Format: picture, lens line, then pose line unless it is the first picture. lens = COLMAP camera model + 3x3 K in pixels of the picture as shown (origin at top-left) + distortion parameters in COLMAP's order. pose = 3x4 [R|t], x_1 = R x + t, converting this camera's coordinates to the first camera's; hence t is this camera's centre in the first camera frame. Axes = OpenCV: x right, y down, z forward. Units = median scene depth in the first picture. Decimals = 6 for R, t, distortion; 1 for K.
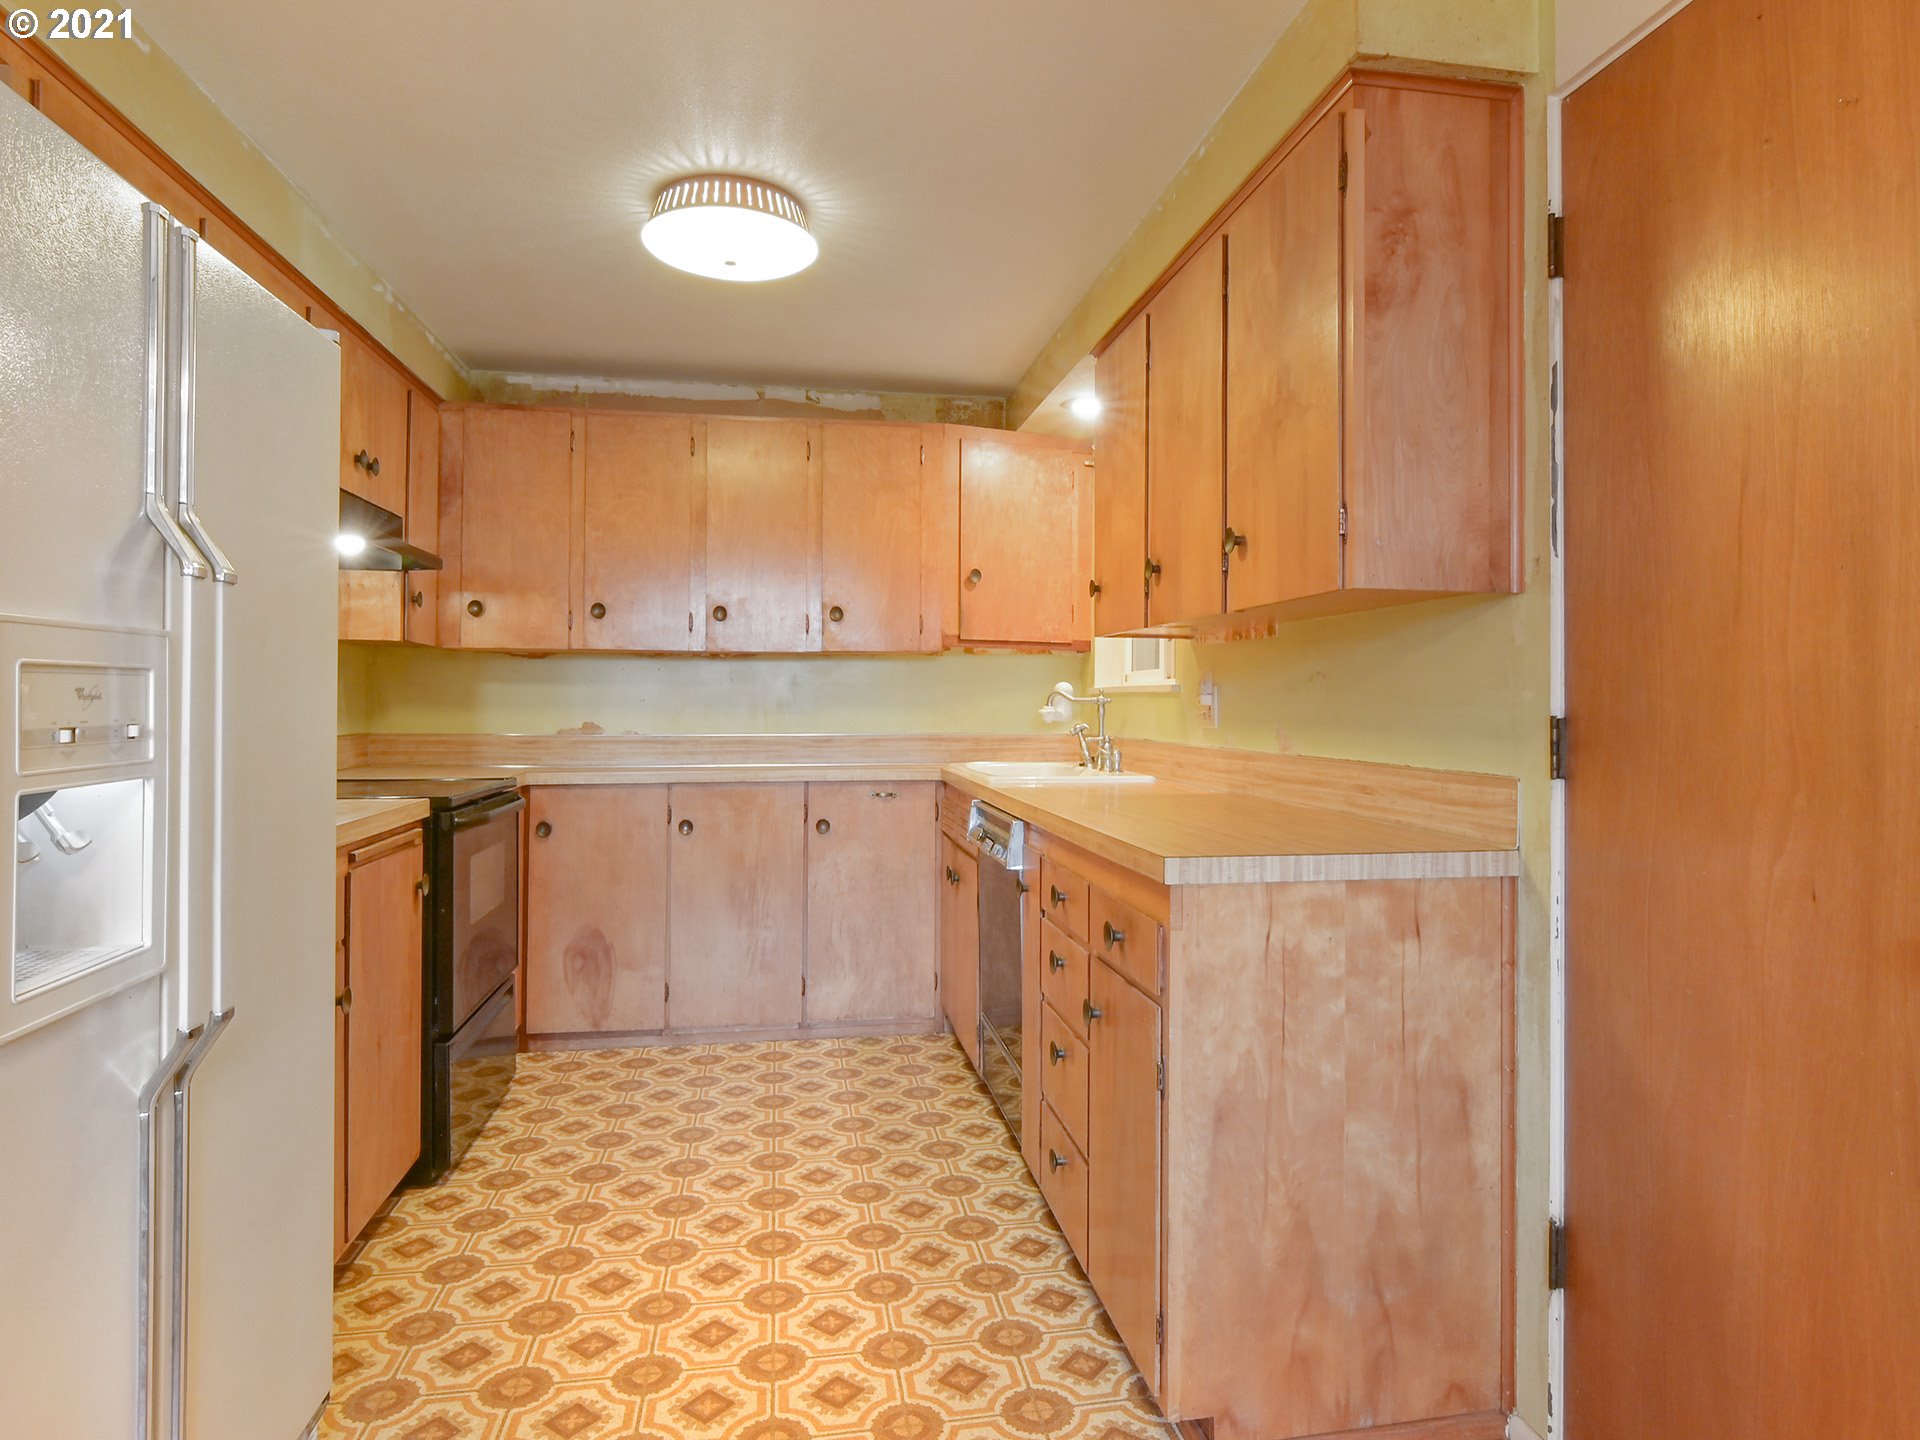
lens RADIAL K [[1114.0, 0, 980.0], [0, 1114.0, 727.5], [0, 0, 1]] dist [-0.027305, 0.016456]
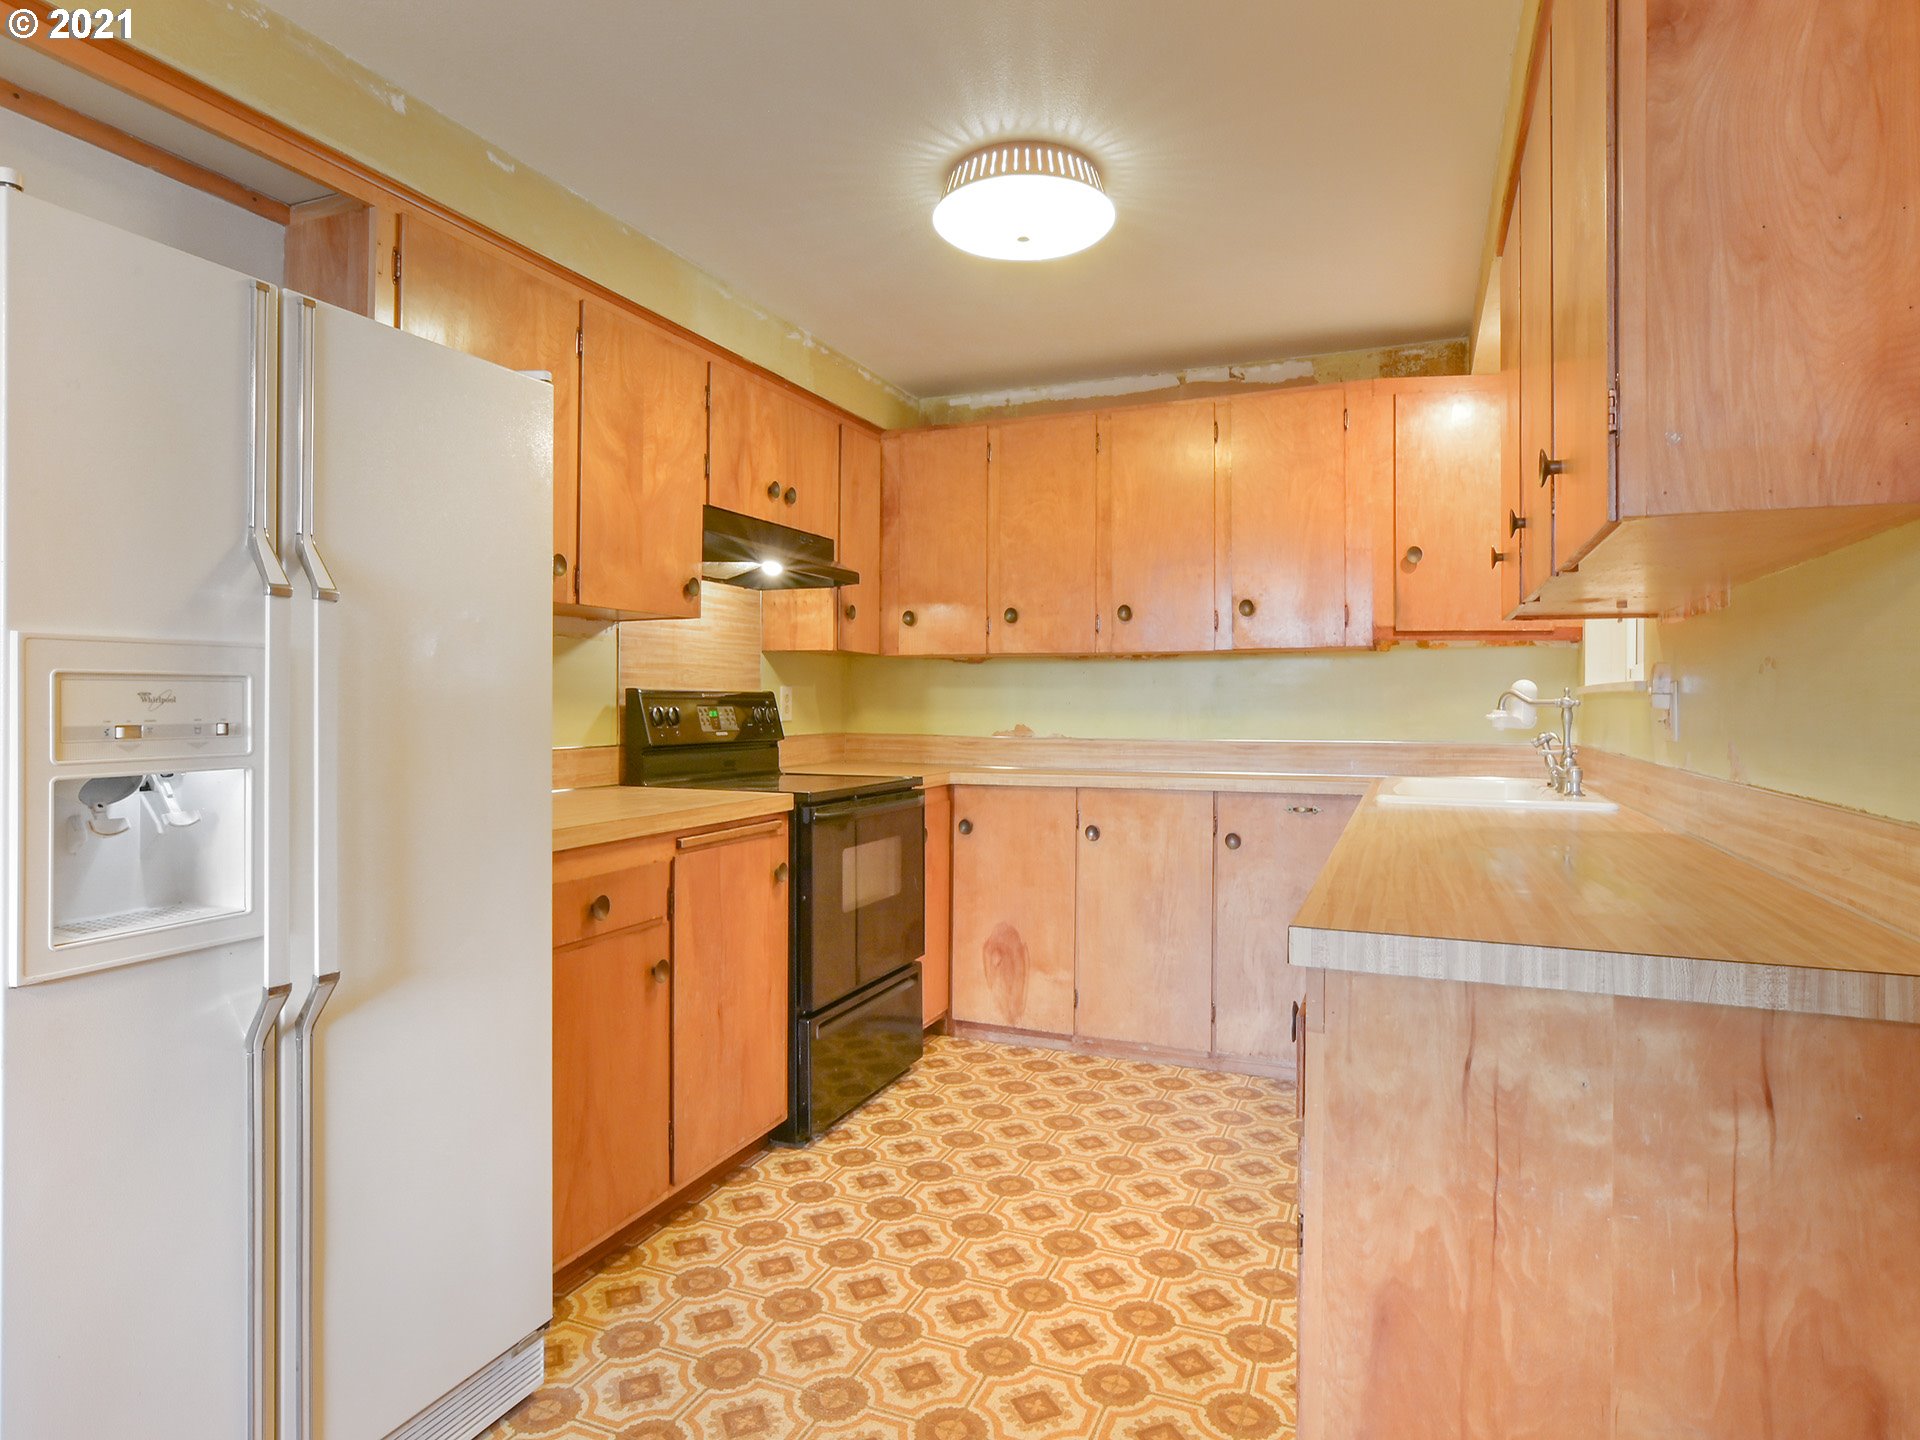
lens RADIAL K [[1094.1, 0, 891.8], [0, 1094.1, 724.7], [0, 0, 1]] dist [-0.025019, 0.010363]
pose [[0.839602, 0.009095, -0.543125, 0.142568], [-0.011844, 0.999929, -0.001566, -0.002509], [0.543072, 0.007748, 0.839650, 0.125211]]
